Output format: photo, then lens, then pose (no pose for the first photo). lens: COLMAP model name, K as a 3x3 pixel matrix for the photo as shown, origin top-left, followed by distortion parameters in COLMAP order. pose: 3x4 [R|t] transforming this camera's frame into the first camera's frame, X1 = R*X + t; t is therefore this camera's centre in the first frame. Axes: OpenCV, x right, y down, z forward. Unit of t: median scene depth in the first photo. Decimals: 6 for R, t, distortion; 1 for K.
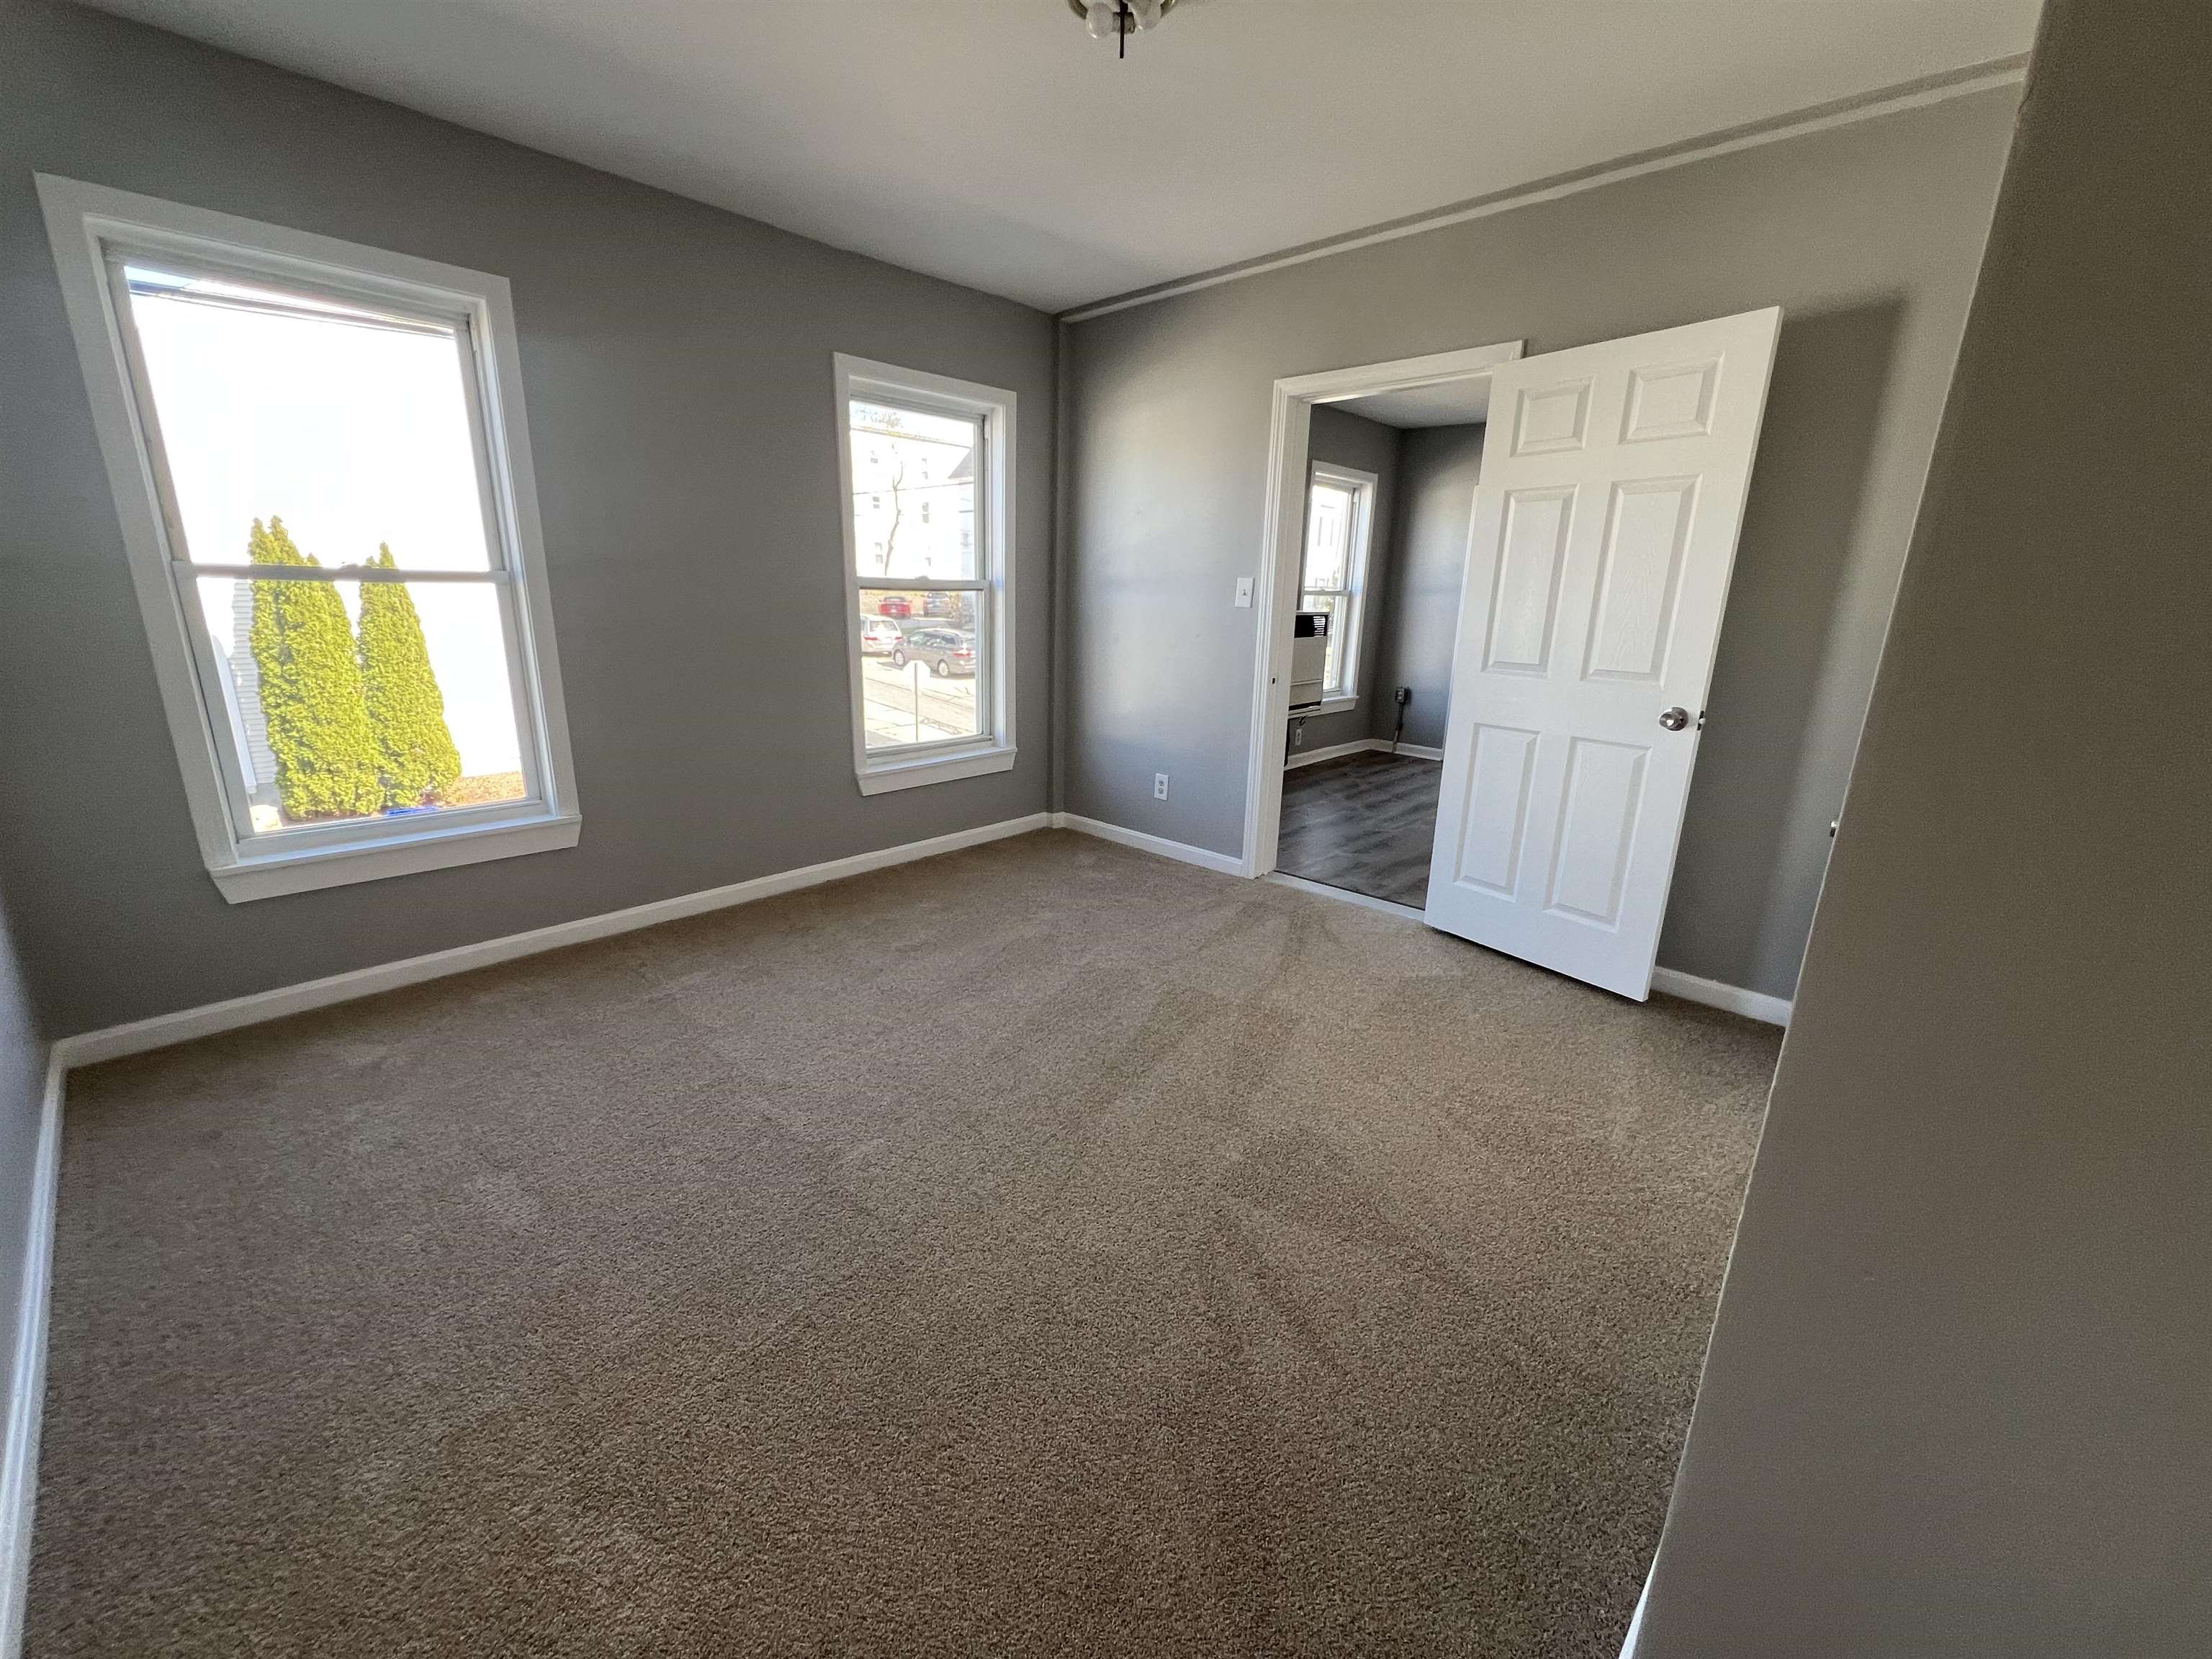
lens RADIAL K [[908.1, 0, 1106.0], [0, 908.1, 829.5], [0, 0, 1]] dist [0.000496, 0.006080]
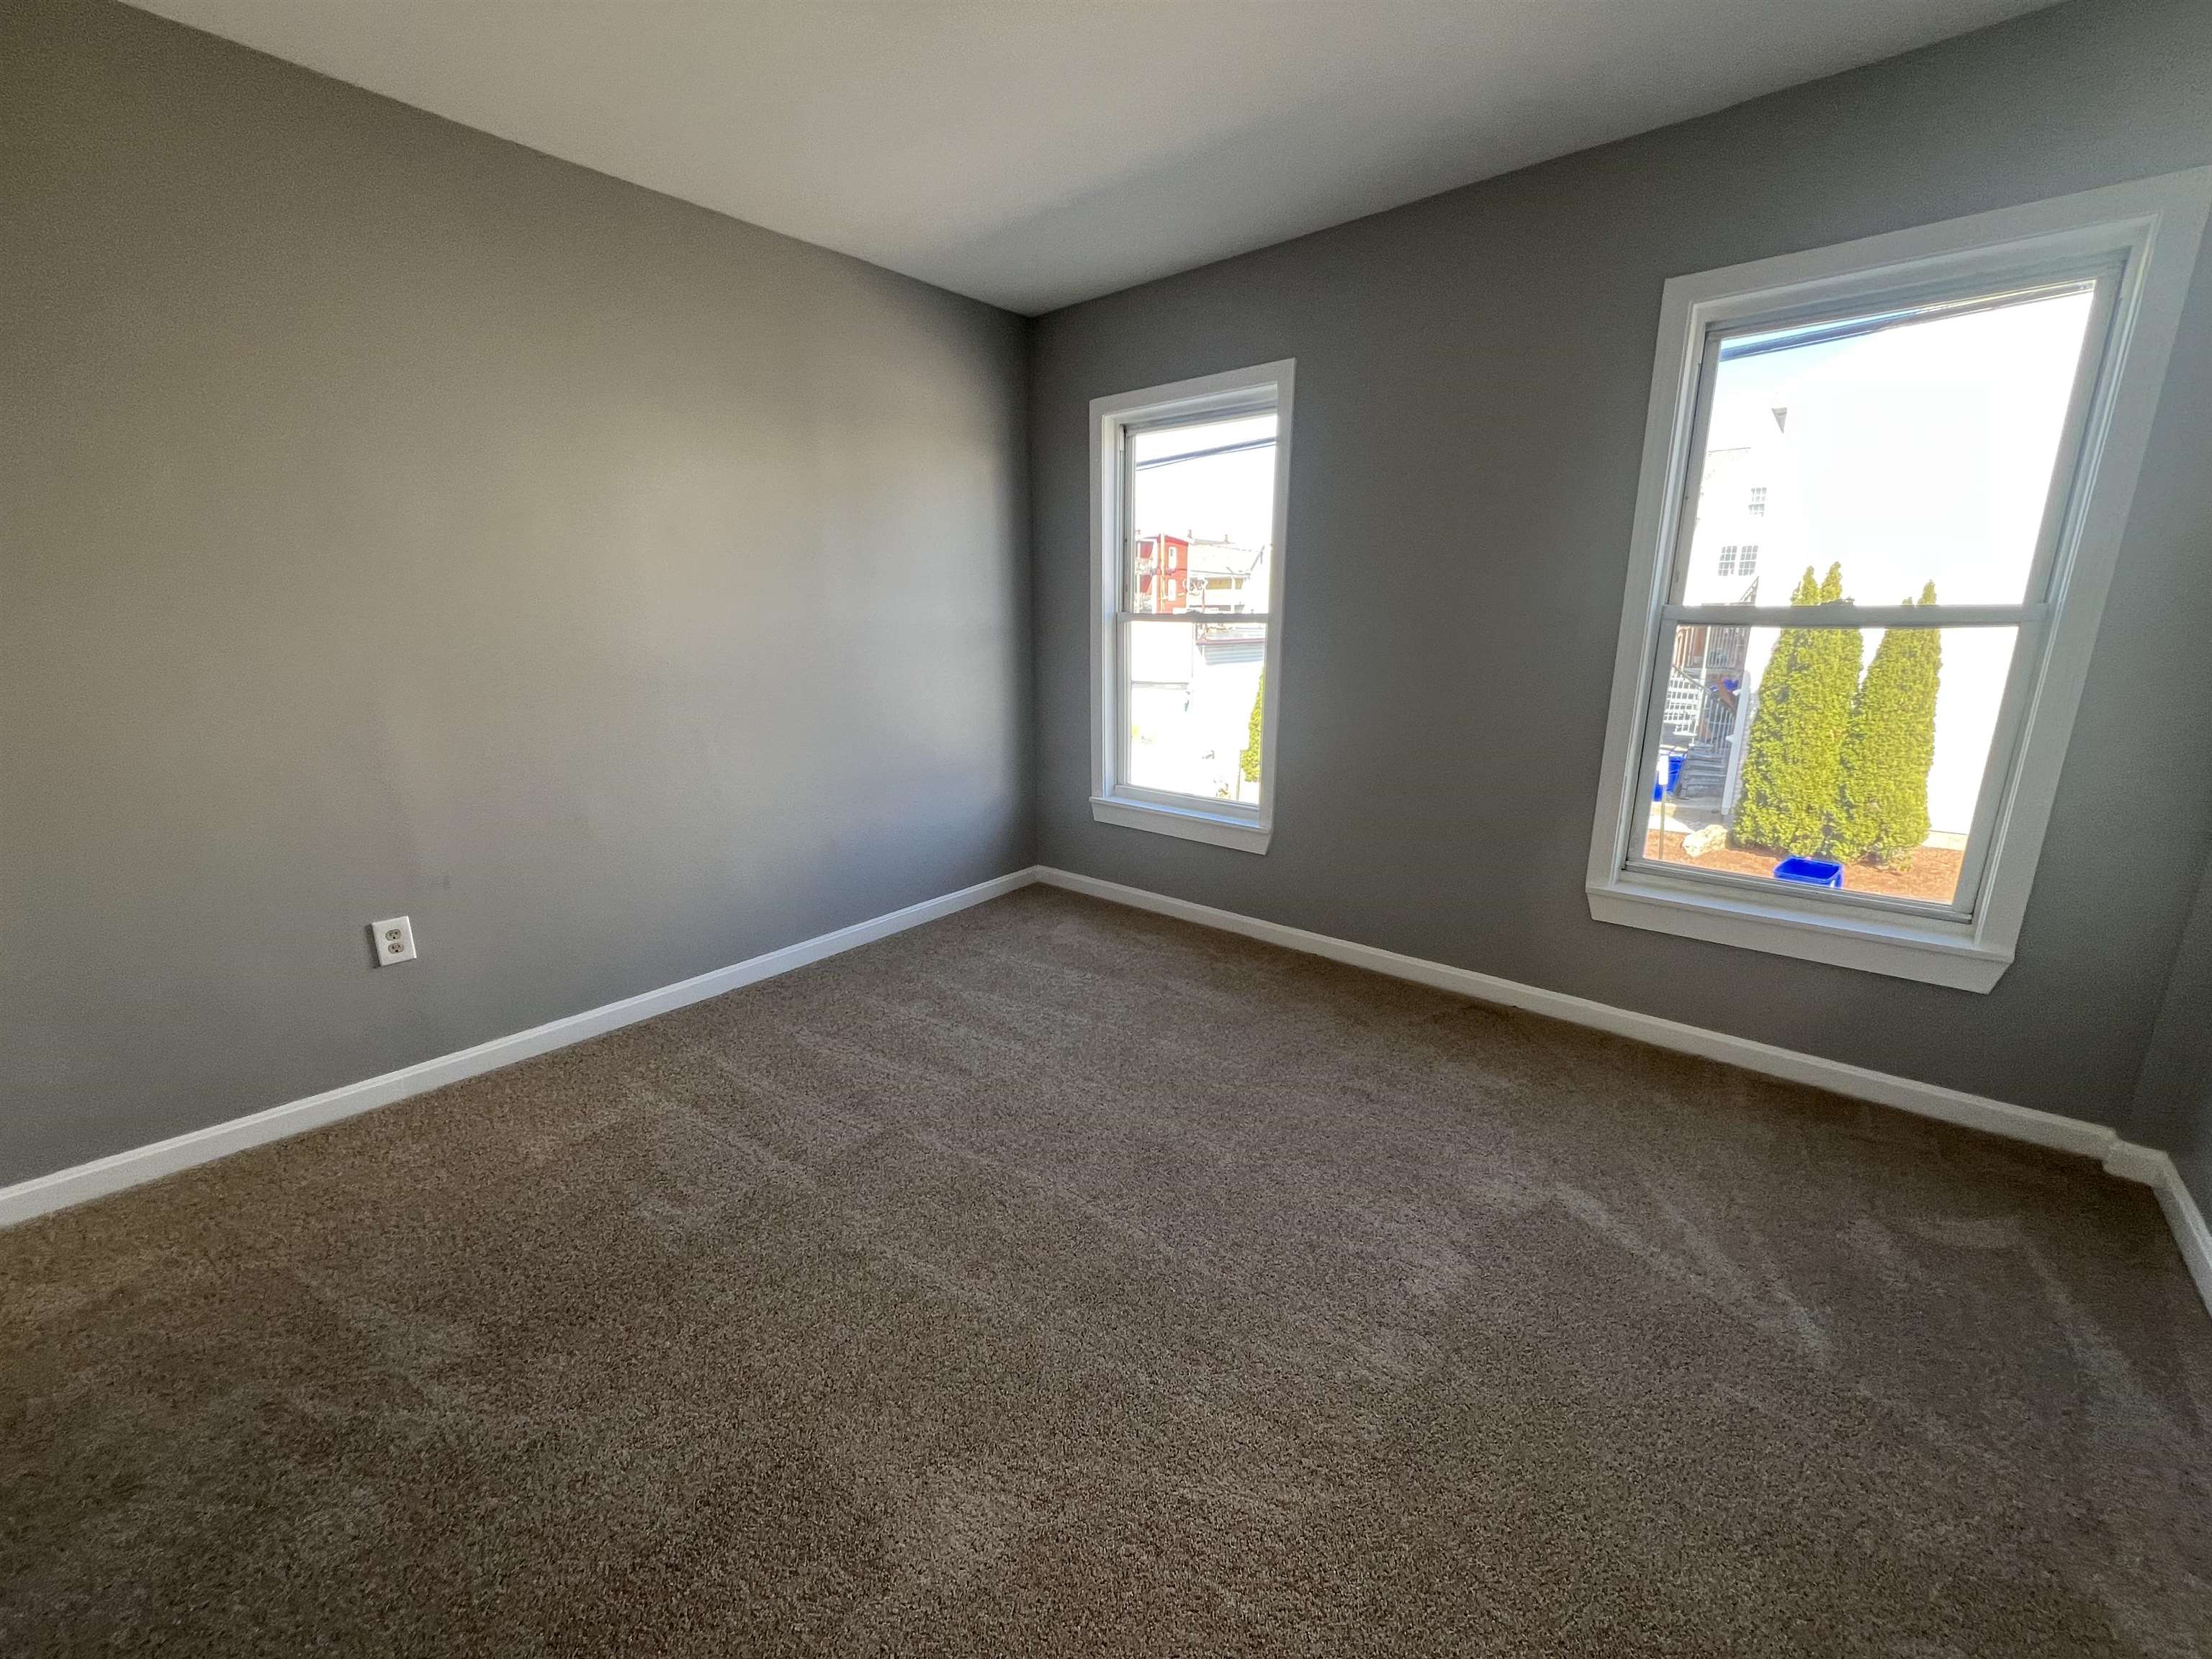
lens RADIAL K [[908.1, 0, 1106.0], [0, 908.1, 829.5], [0, 0, 1]] dist [0.000496, 0.006080]
pose [[0.029091, 0.213596, -0.976489, 0.134094], [-0.258986, 0.945153, 0.199026, -0.049674], [0.965443, 0.247108, 0.082814, 0.193251]]
